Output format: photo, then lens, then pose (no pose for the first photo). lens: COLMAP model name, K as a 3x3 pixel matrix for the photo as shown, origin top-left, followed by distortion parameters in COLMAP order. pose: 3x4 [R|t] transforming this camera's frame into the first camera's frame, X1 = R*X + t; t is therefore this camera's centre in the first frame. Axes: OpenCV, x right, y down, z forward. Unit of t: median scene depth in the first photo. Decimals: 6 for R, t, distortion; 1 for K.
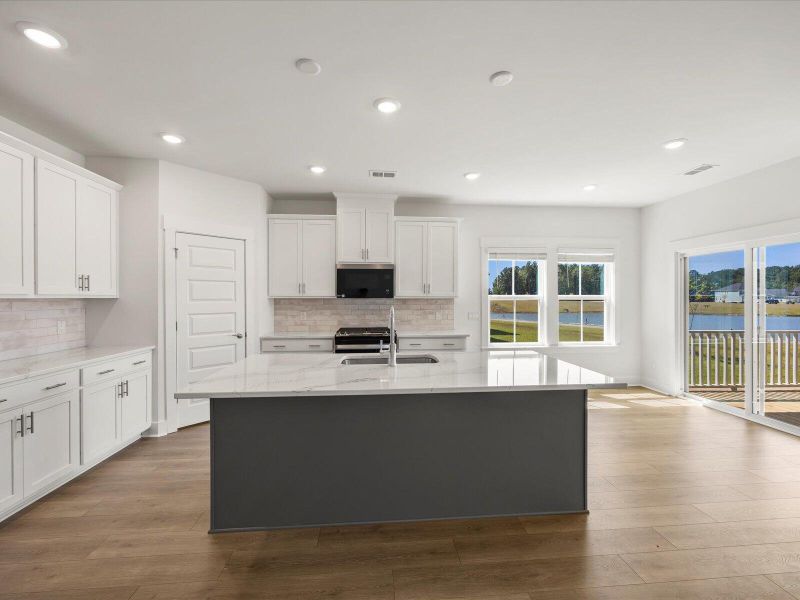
lens RADIAL K [[330.8, 0, 394.6], [0, 330.8, 297.2], [0, 0, 1]] dist [-0.007246, 0.000368]
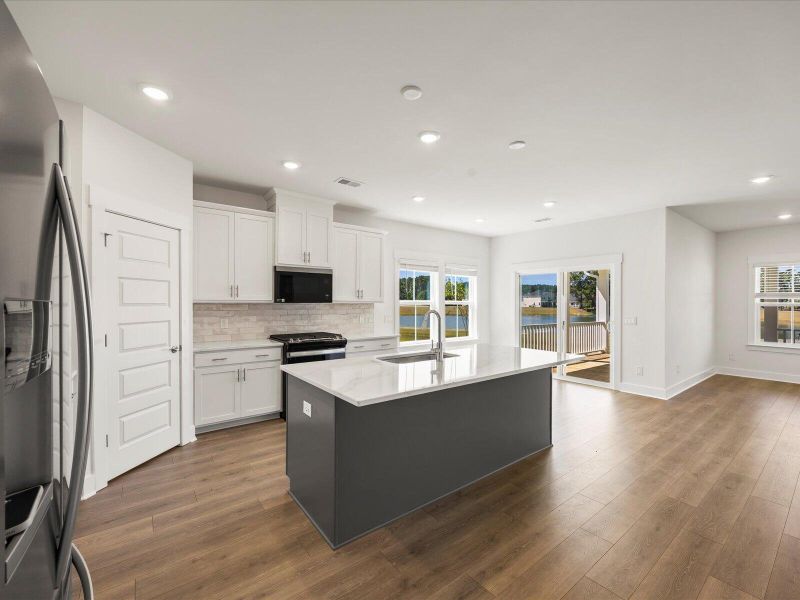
lens RADIAL K [[330.8, 0, 401.5], [0, 330.8, 298.9], [0, 0, 1]] dist [-0.007246, 0.000368]
pose [[0.851316, 0.009646, 0.524565, -0.357122], [-0.004962, 0.999934, -0.010335, 0.000129], [-0.524630, 0.006196, 0.851308, 0.032603]]
